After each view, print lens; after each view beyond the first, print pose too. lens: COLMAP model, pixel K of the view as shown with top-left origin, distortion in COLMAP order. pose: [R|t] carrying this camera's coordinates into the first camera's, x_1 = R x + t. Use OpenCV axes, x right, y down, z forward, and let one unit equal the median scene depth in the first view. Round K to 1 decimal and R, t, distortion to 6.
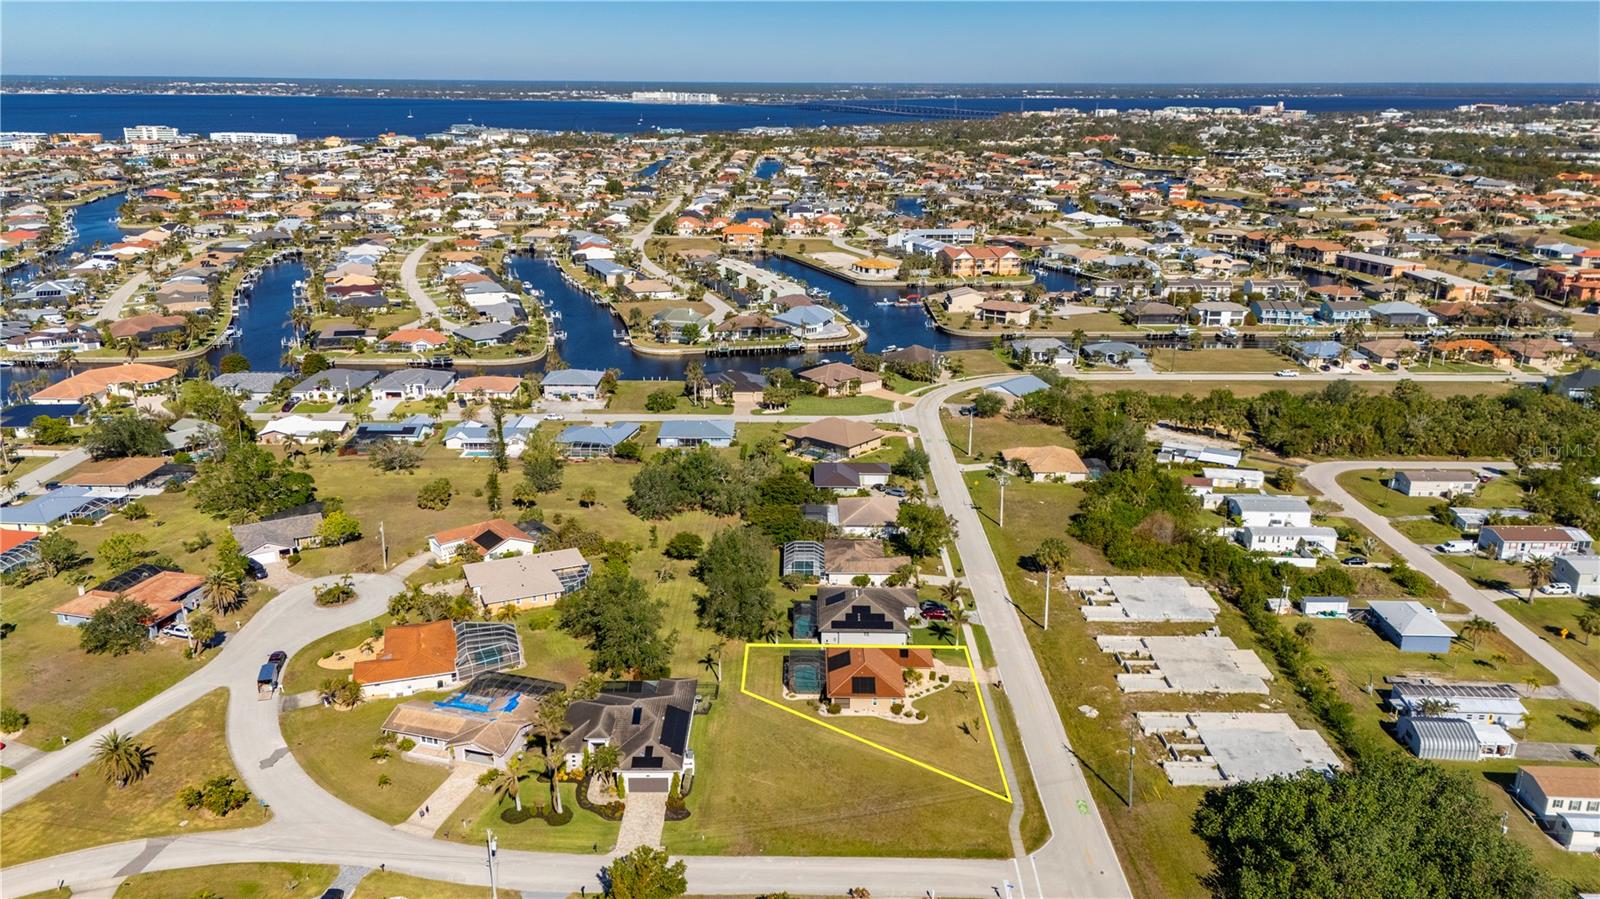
lens RADIAL K [[1177.6, 0, 800.0], [0, 1177.6, 449.5], [0, 0, 1]] dist [0.087354, -0.109921]
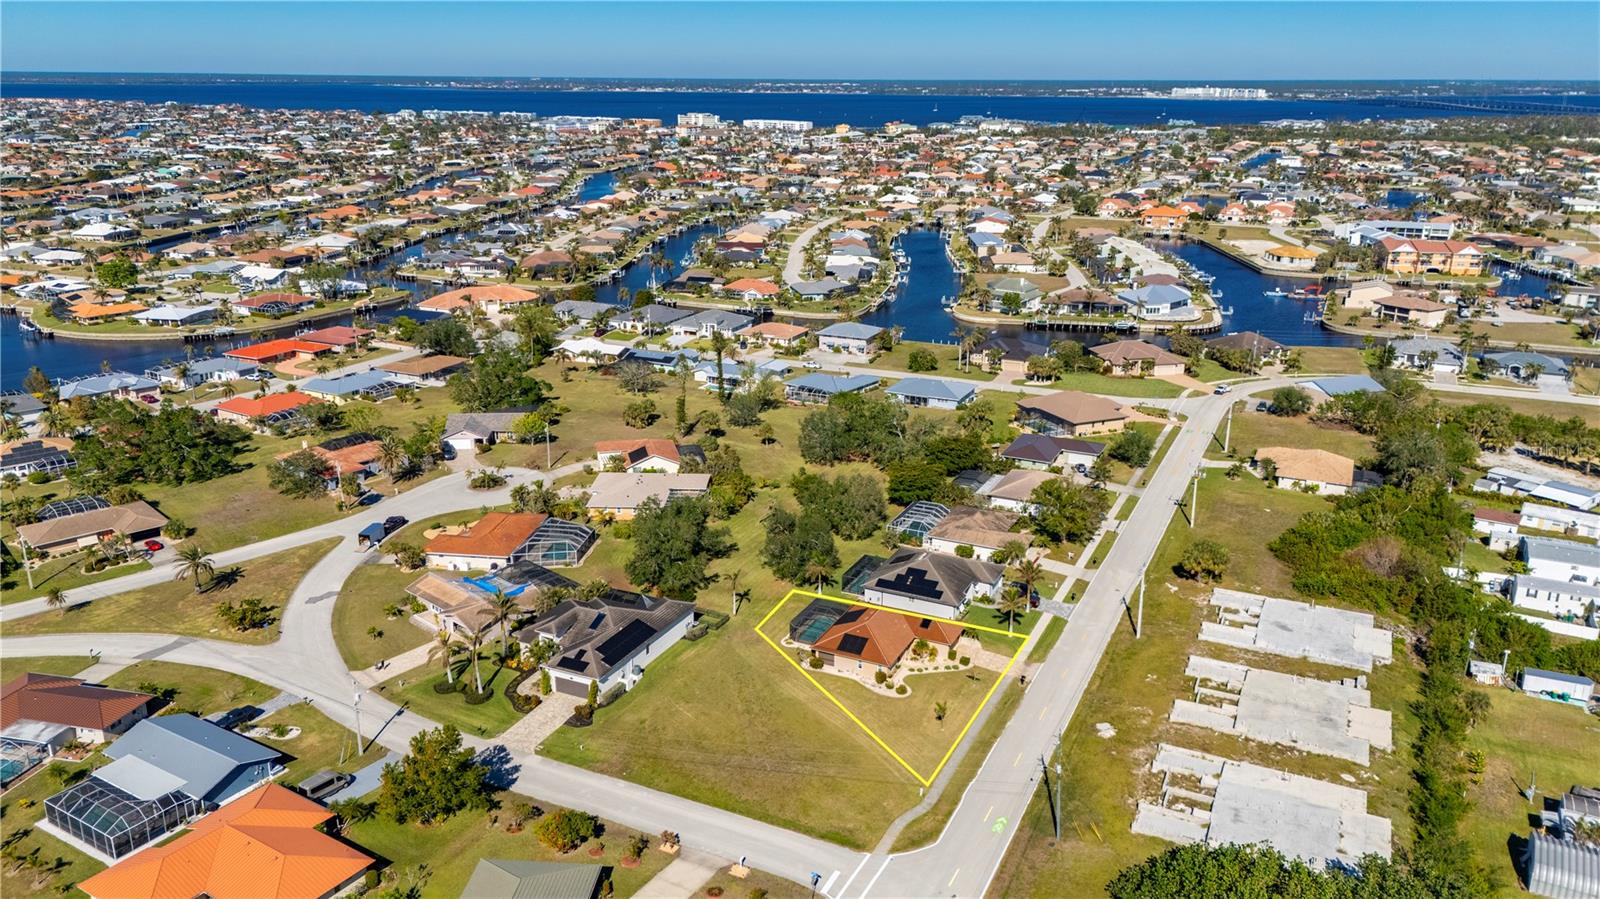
lens RADIAL K [[1177.6, 0, 800.0], [0, 1177.6, 449.5], [0, 0, 1]] dist [0.087354, -0.109921]
pose [[0.902590, 0.128422, -0.410901, 0.232744], [-0.128996, 0.991292, 0.026463, 0.021631], [0.410721, 0.029120, 0.911296, 0.102629]]
